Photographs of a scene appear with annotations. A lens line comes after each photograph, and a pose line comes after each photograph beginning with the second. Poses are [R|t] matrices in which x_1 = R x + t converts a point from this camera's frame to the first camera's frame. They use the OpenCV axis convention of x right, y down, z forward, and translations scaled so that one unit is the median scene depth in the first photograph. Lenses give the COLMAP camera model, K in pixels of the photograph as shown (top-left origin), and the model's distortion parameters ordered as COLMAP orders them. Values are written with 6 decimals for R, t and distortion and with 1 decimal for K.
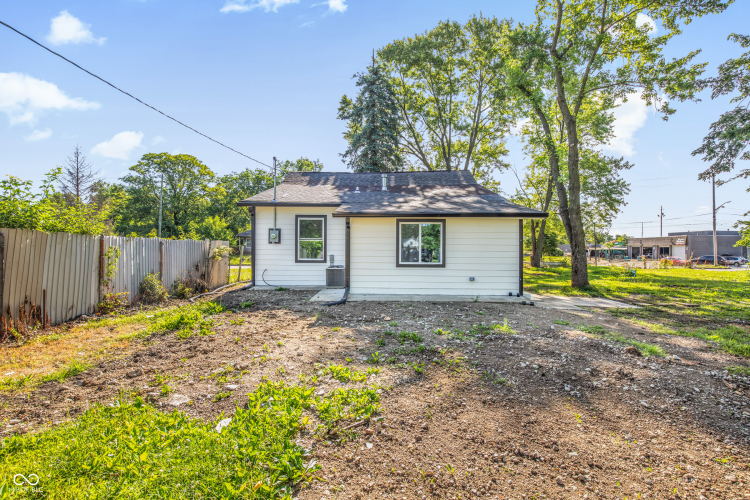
lens RADIAL K [[338.8, 0, 375.0], [0, 338.8, 250.0], [0, 0, 1]] dist [-0.001898, -0.000087]
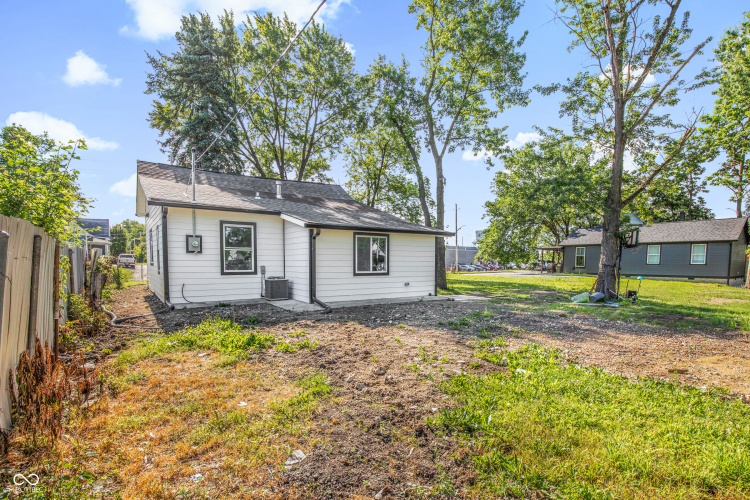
lens RADIAL K [[350.6, 0, 375.2], [0, 350.6, 281.6], [0, 0, 1]] dist [0.000269, -0.000067]
pose [[0.824262, -0.036219, 0.565049, -0.421424], [0.002729, 0.998195, 0.060001, 0.000549], [-0.566202, -0.047914, 0.822873, 0.020865]]
